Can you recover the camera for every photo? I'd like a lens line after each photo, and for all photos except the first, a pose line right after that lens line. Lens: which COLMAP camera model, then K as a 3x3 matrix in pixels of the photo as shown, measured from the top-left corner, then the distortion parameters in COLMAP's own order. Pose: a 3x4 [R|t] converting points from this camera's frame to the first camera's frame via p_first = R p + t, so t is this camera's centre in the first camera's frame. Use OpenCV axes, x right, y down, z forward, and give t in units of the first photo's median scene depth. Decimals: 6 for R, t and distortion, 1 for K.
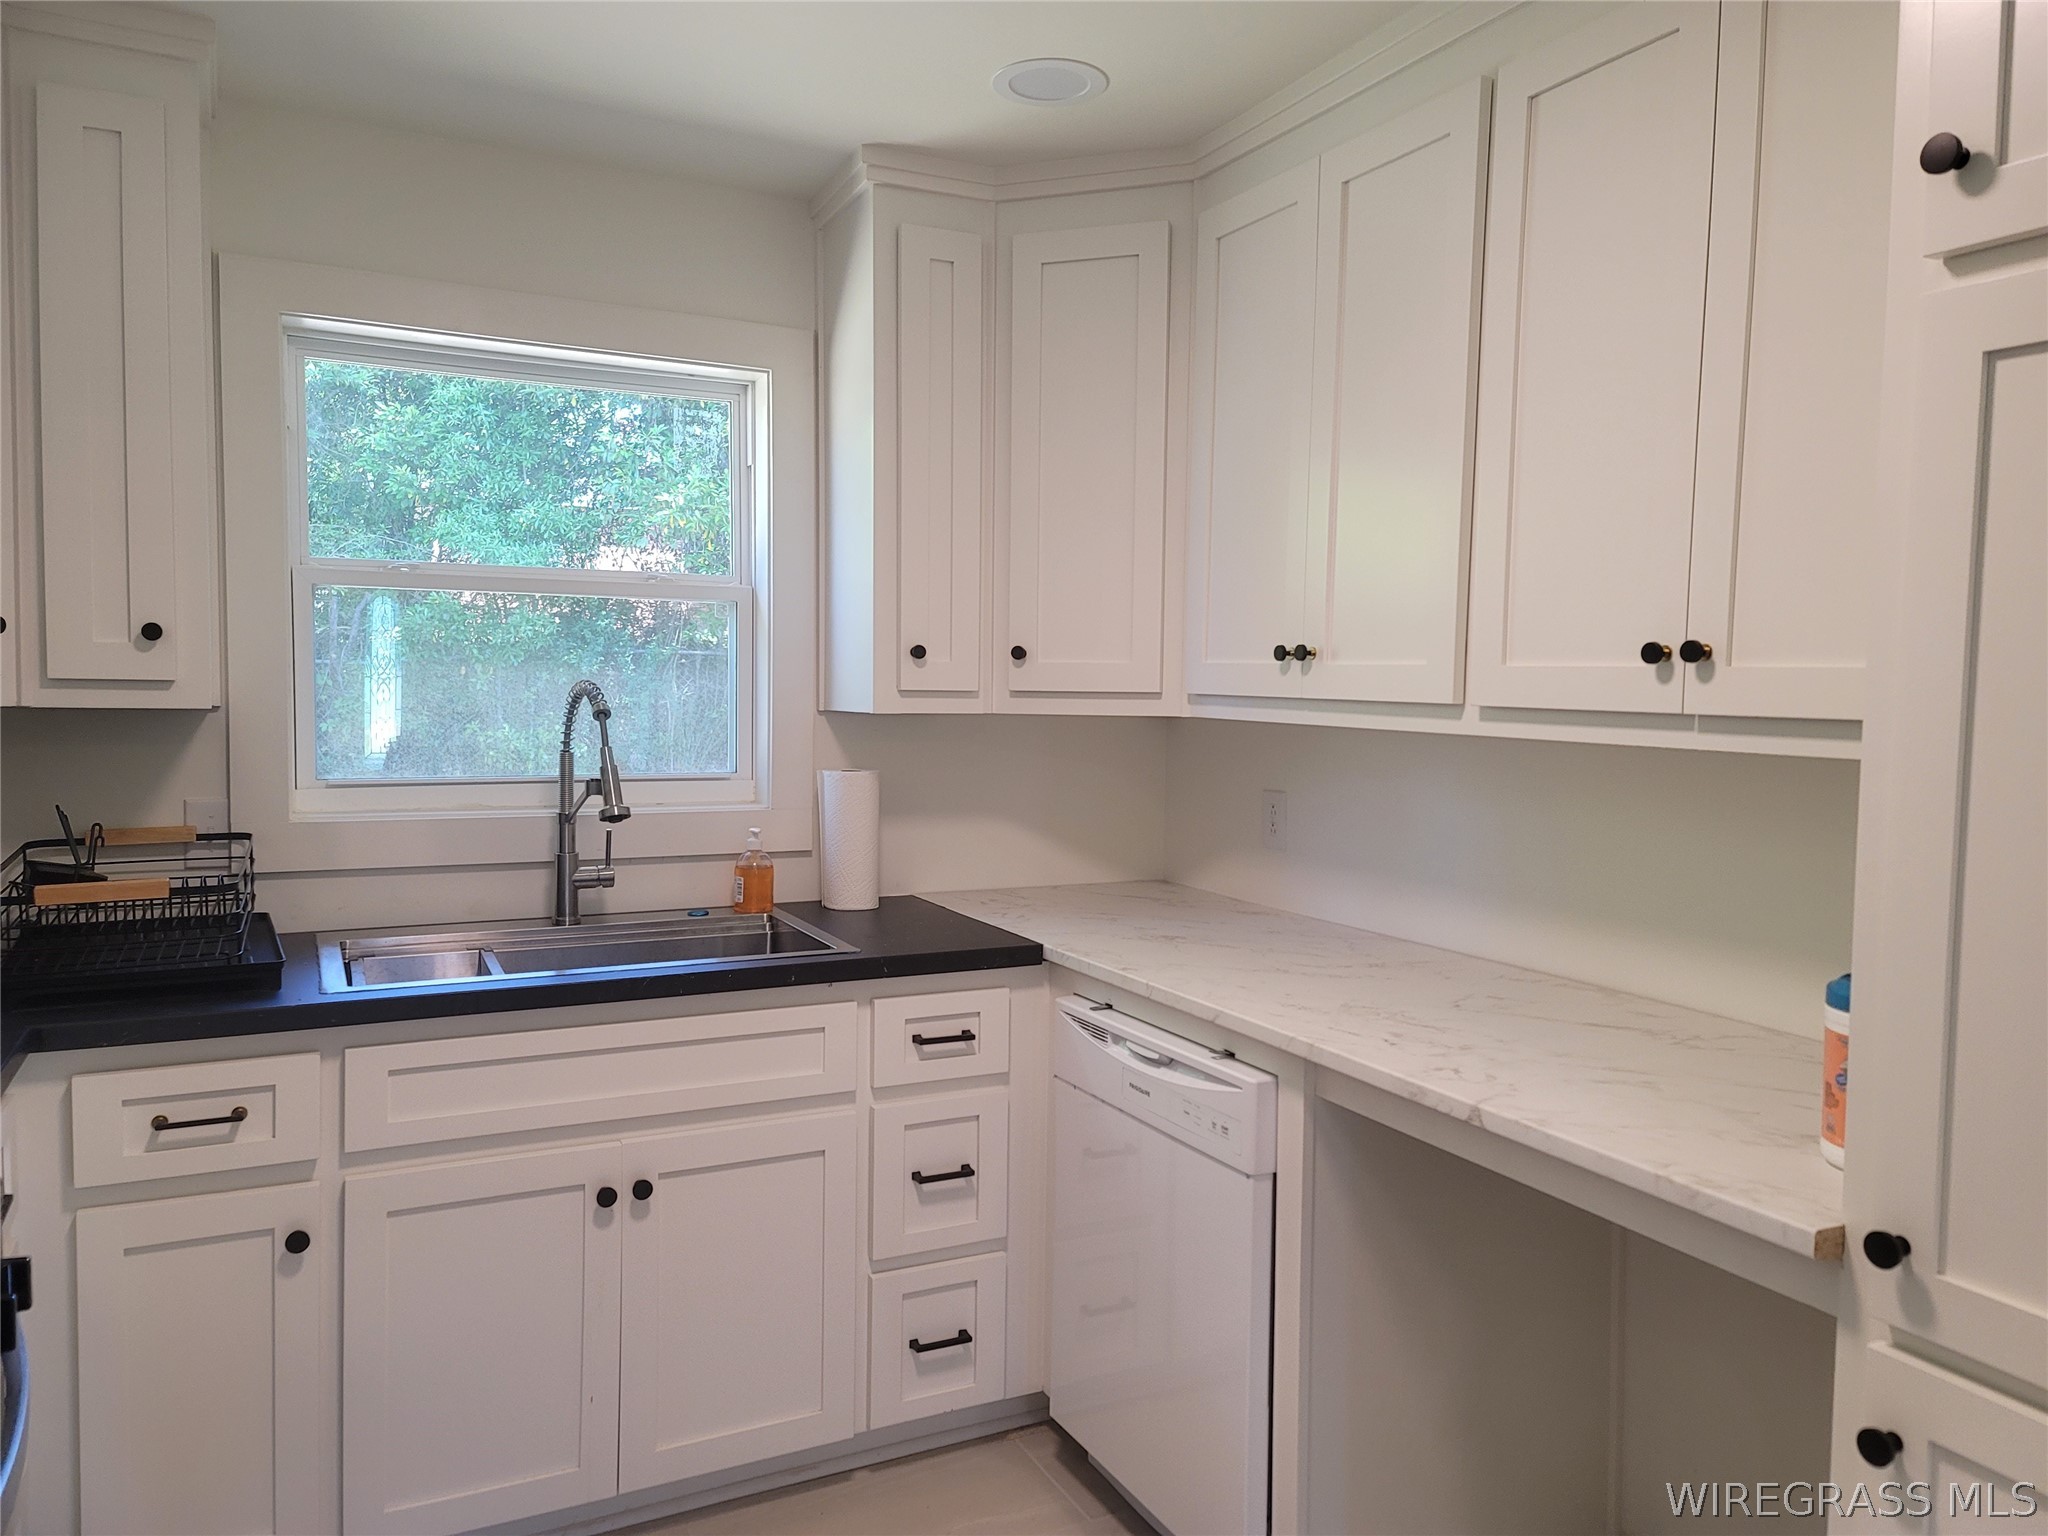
lens RADIAL K [[1491.1, 0, 1024.0], [0, 1491.1, 768.0], [0, 0, 1]] dist [0.082638, -0.044663]
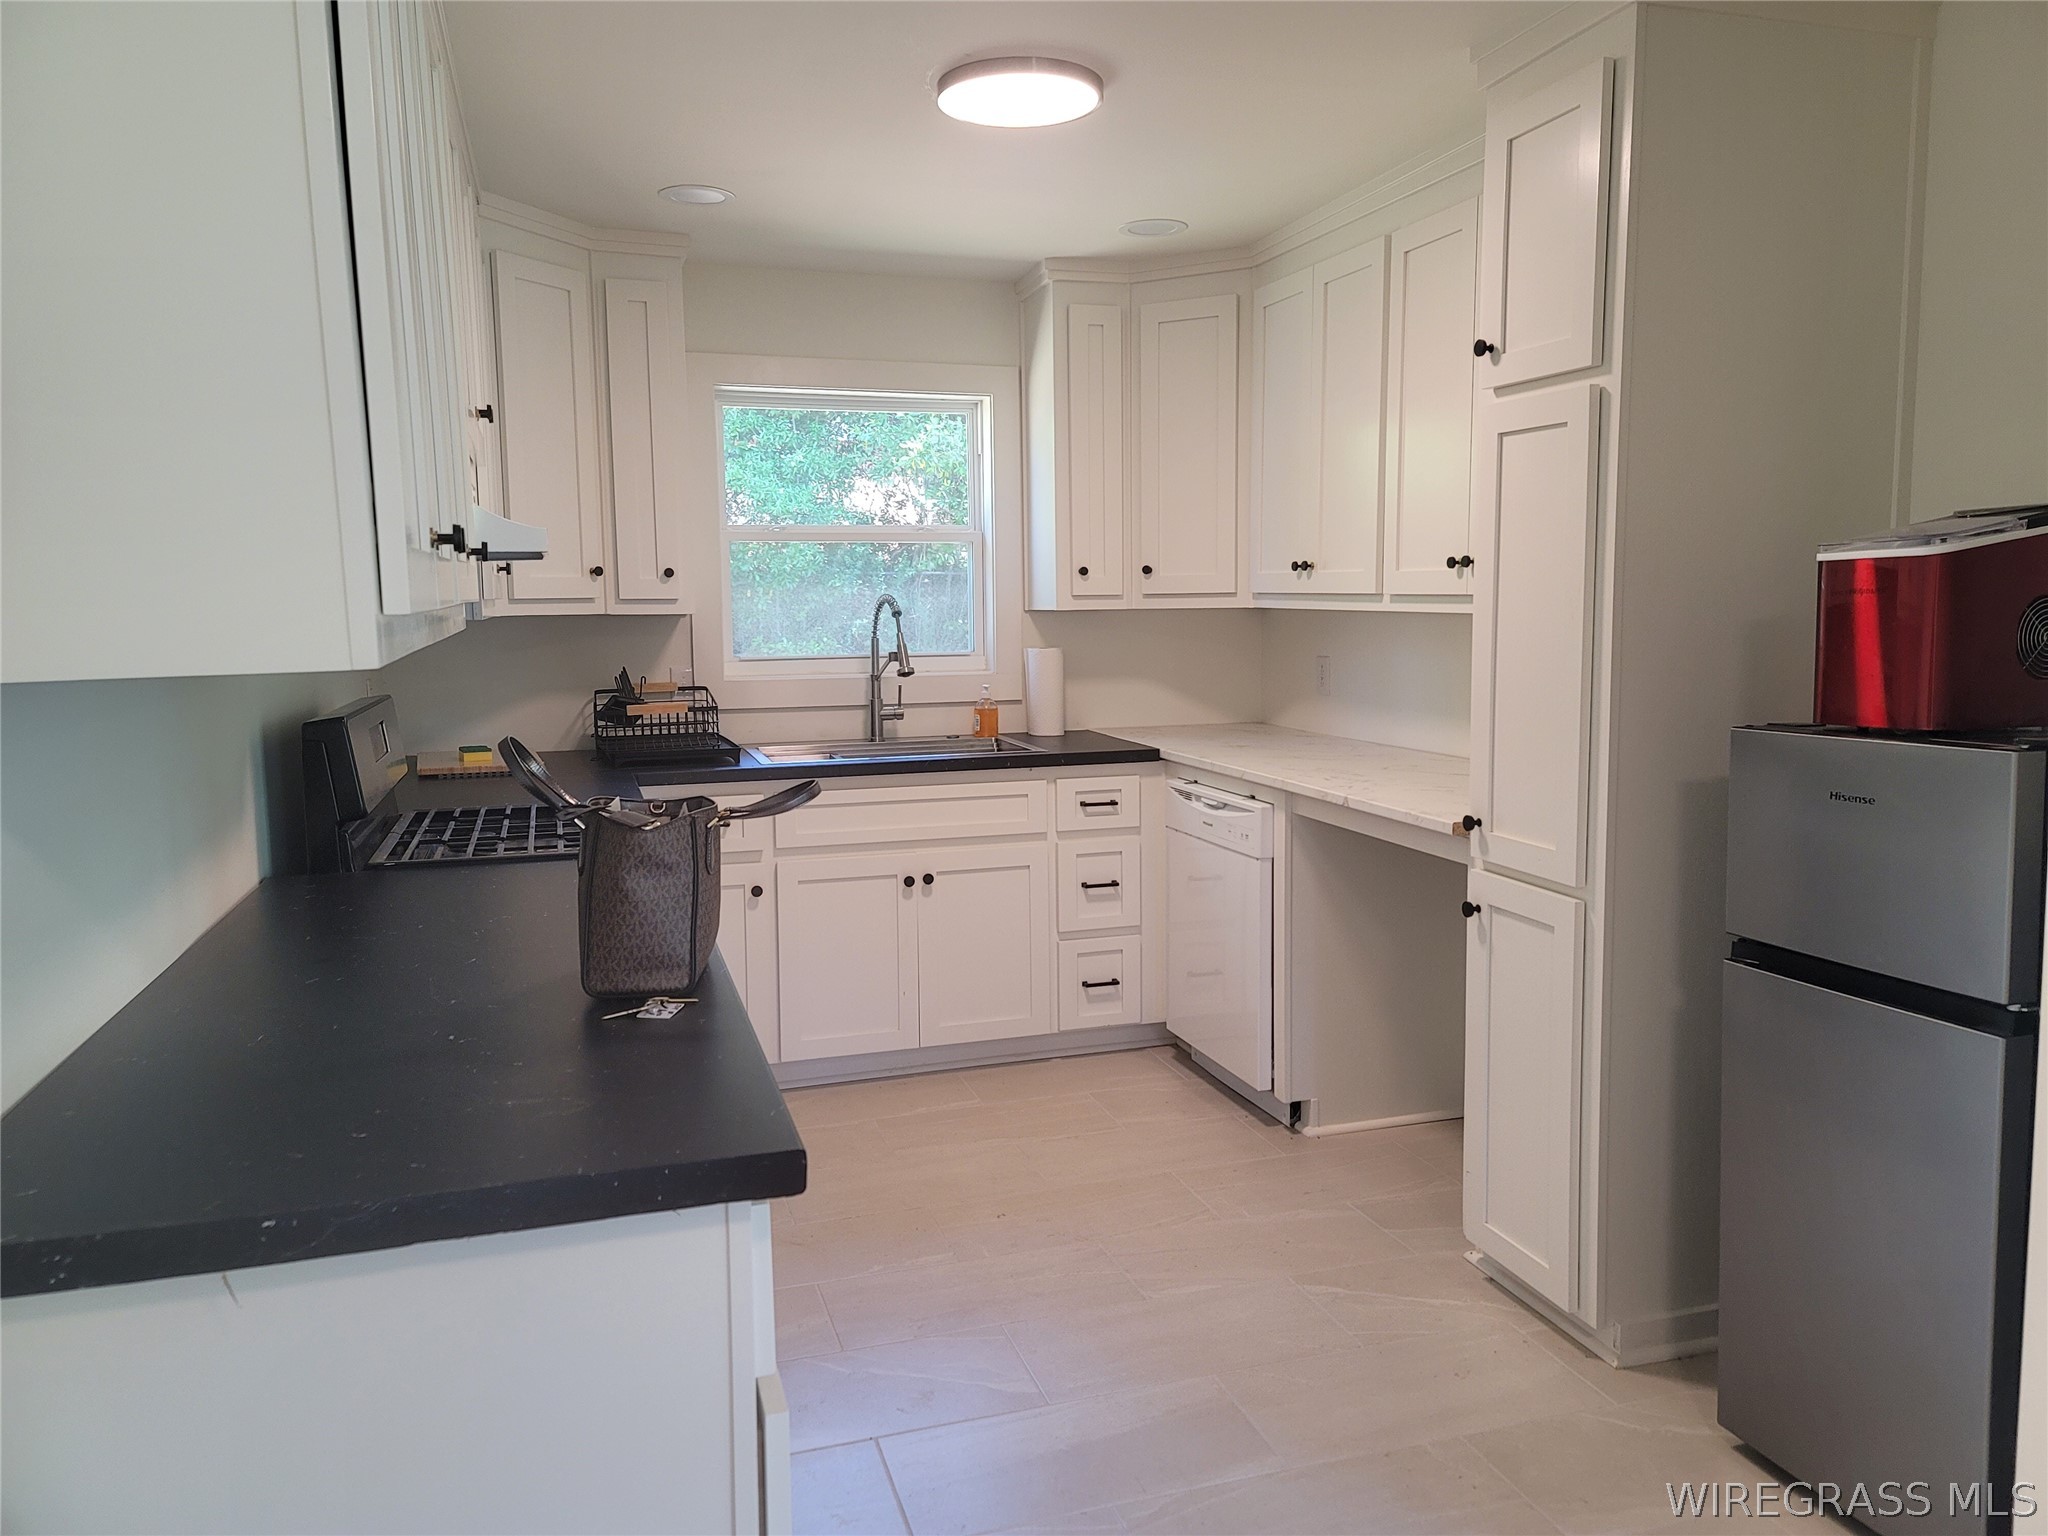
lens RADIAL K [[1491.1, 0, 1024.0], [0, 1491.1, 768.0], [0, 0, 1]] dist [0.082638, -0.044663]
pose [[0.987872, -0.006559, -0.155130, 0.119876], [0.015437, 0.998306, 0.056093, 0.044968], [0.154500, -0.057807, 0.986300, -0.641905]]
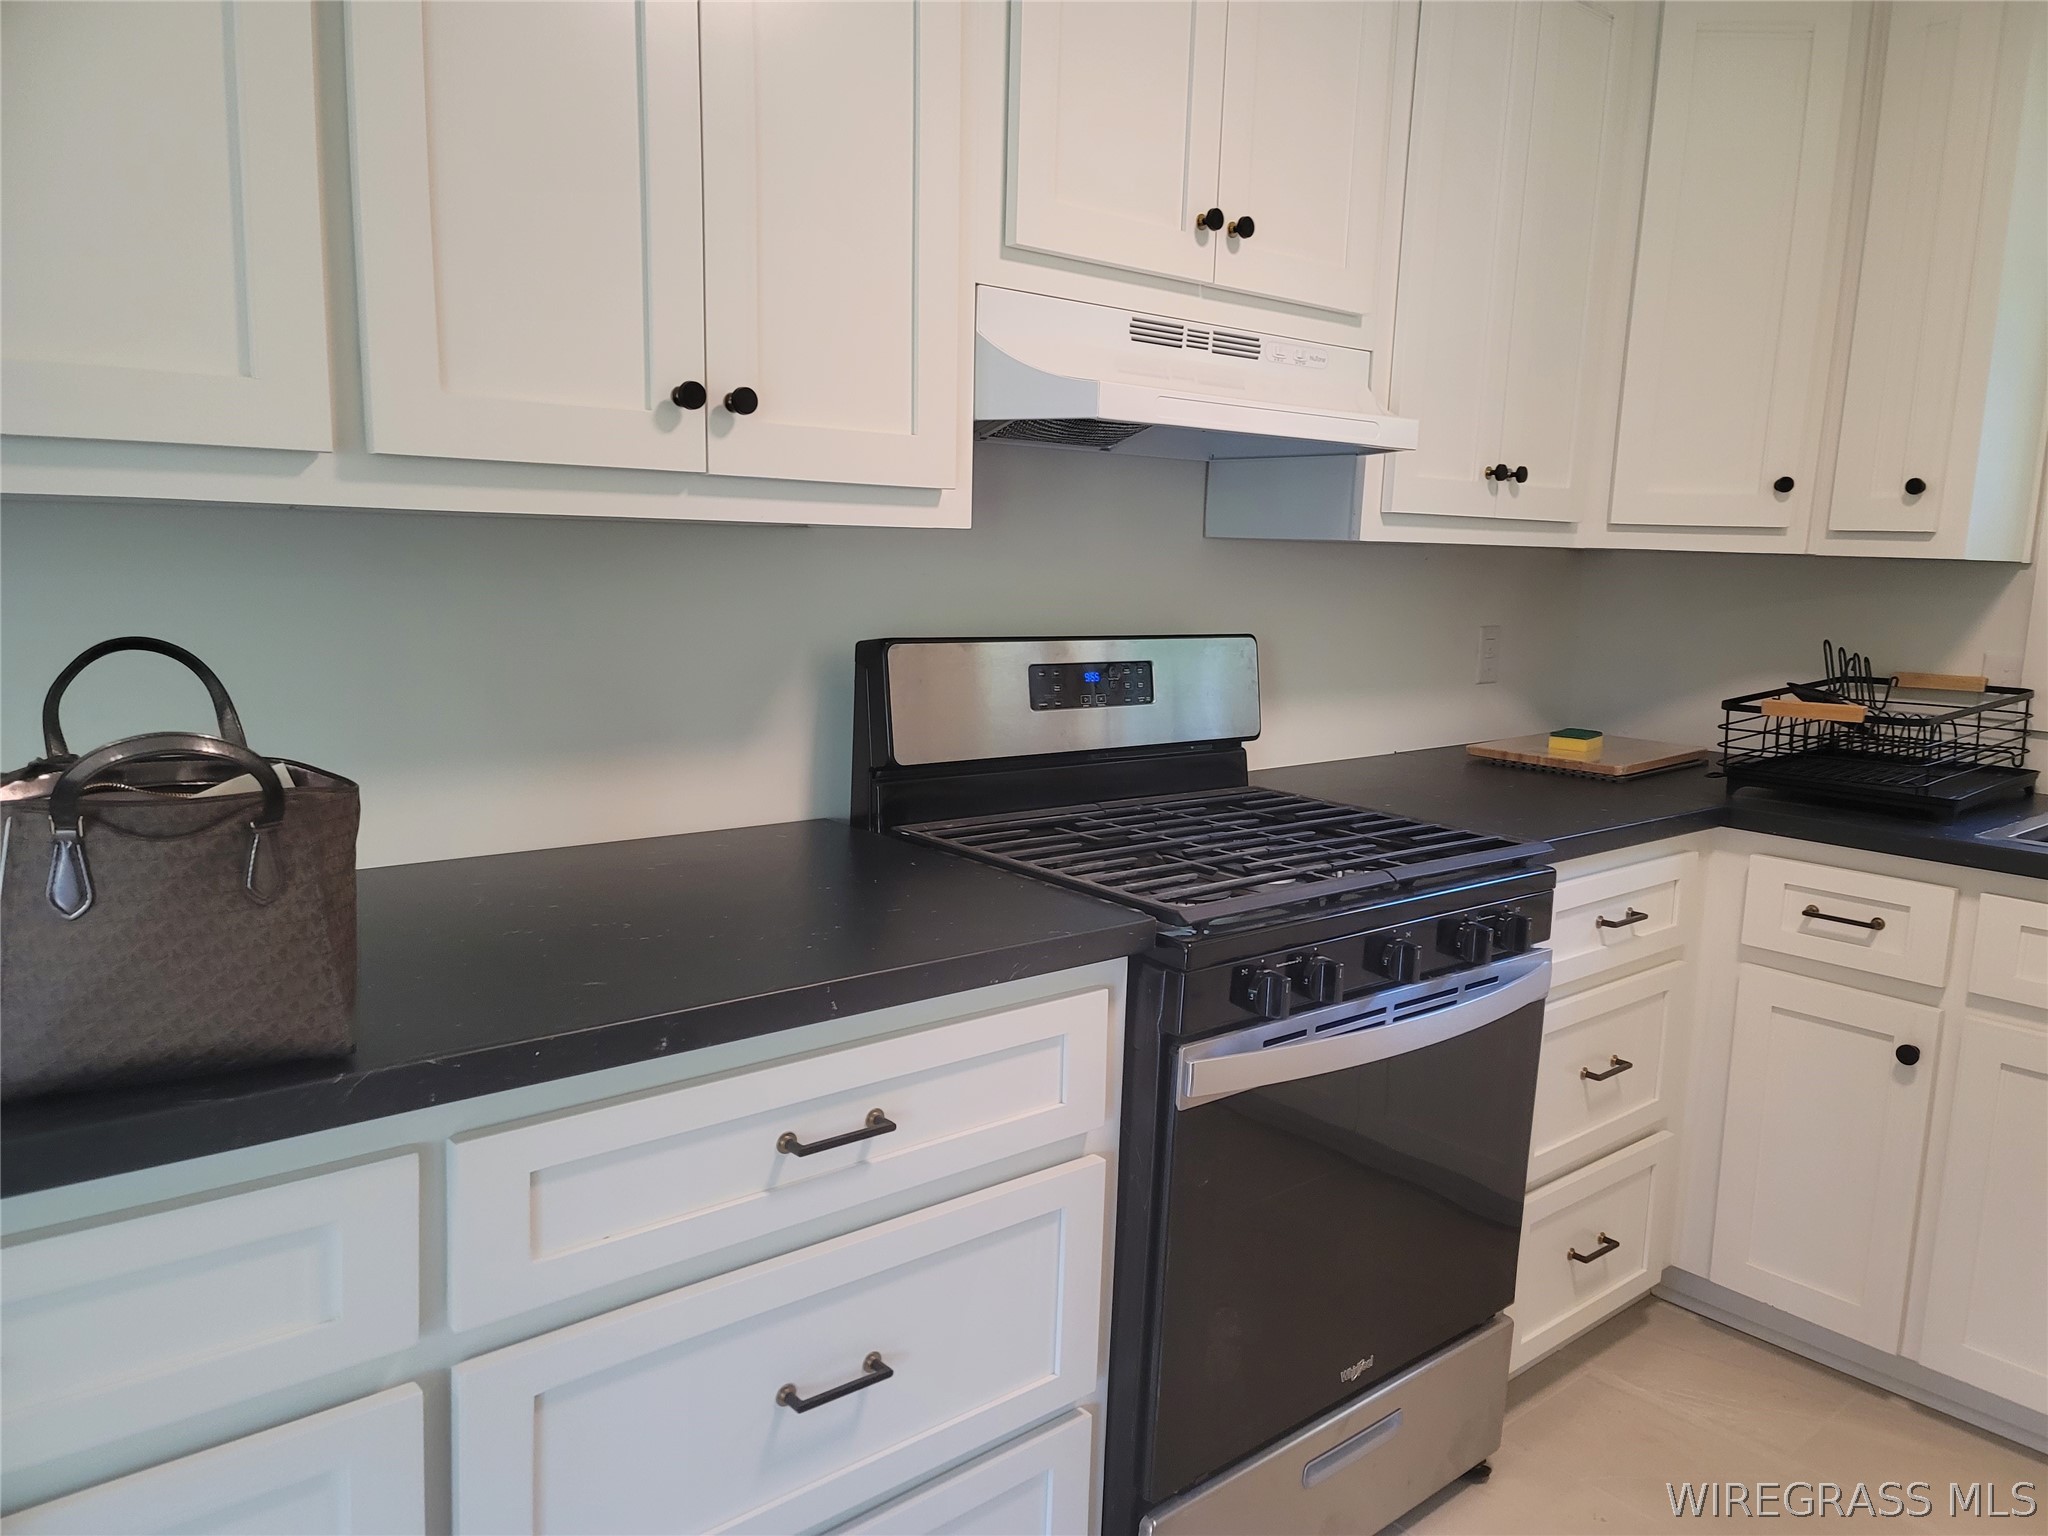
lens RADIAL K [[1491.1, 0, 1024.0], [0, 1491.1, 768.0], [0, 0, 1]] dist [0.082638, -0.044663]
pose [[0.249847, 0.142455, -0.957749, 0.297811], [-0.088037, 0.988364, 0.124043, 0.026436], [0.964275, 0.053326, 0.259481, 0.088231]]
